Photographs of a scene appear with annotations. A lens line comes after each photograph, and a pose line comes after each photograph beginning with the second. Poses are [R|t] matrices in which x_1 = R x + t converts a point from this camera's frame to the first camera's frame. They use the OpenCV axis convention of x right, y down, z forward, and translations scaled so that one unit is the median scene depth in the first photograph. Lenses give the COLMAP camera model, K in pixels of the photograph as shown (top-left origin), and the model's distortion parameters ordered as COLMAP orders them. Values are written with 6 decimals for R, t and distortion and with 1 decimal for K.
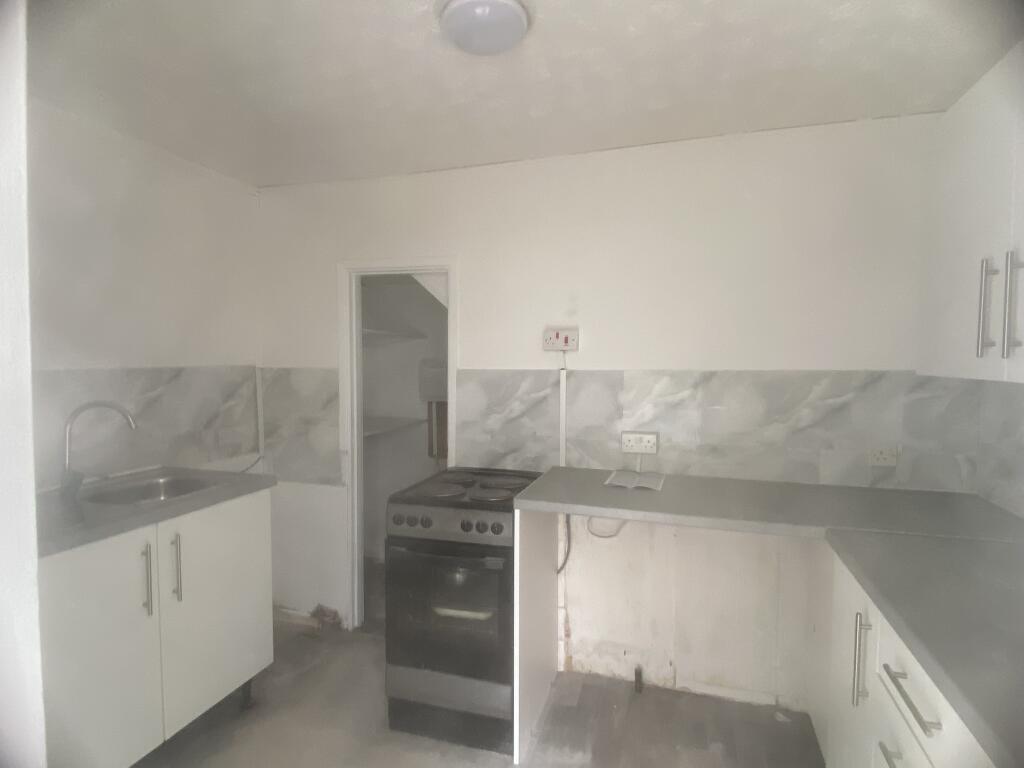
lens RADIAL K [[552.7, 0, 505.3], [0, 552.7, 385.0], [0, 0, 1]] dist [0.044207, -0.048445]
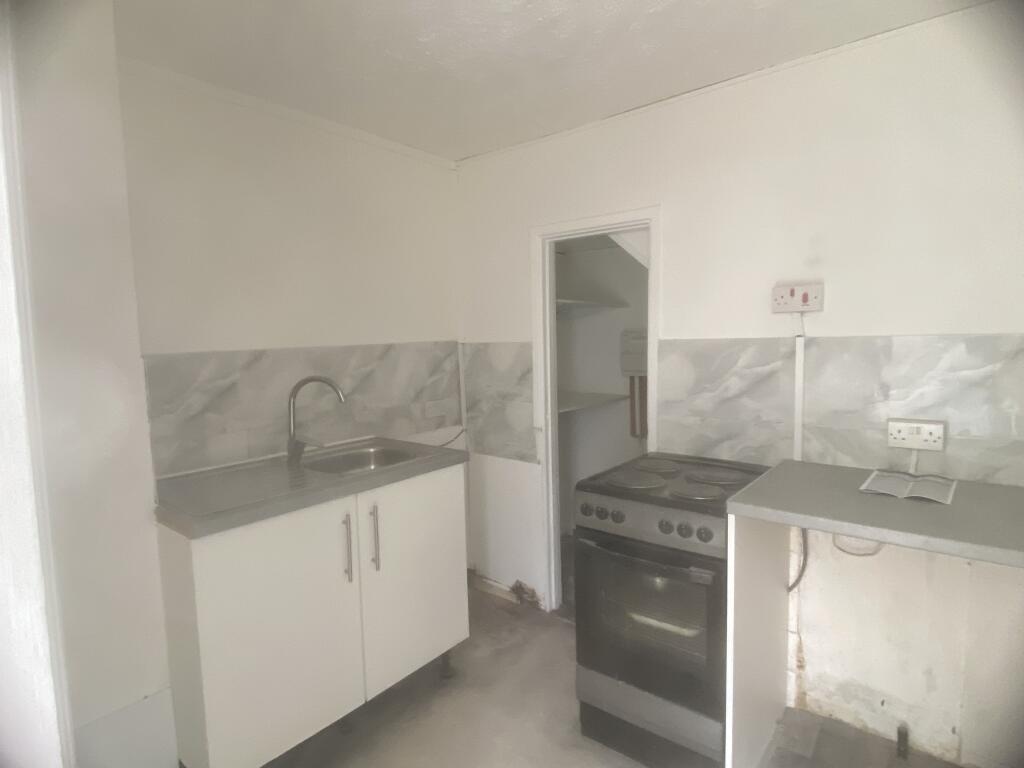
lens RADIAL K [[552.7, 0, 505.3], [0, 552.7, 385.0], [0, 0, 1]] dist [0.044207, -0.048445]
pose [[0.928018, 0.008364, -0.372441, 0.012957], [0.010124, 0.998812, 0.047657, -0.001557], [0.372397, -0.047997, 0.926832, 0.116151]]
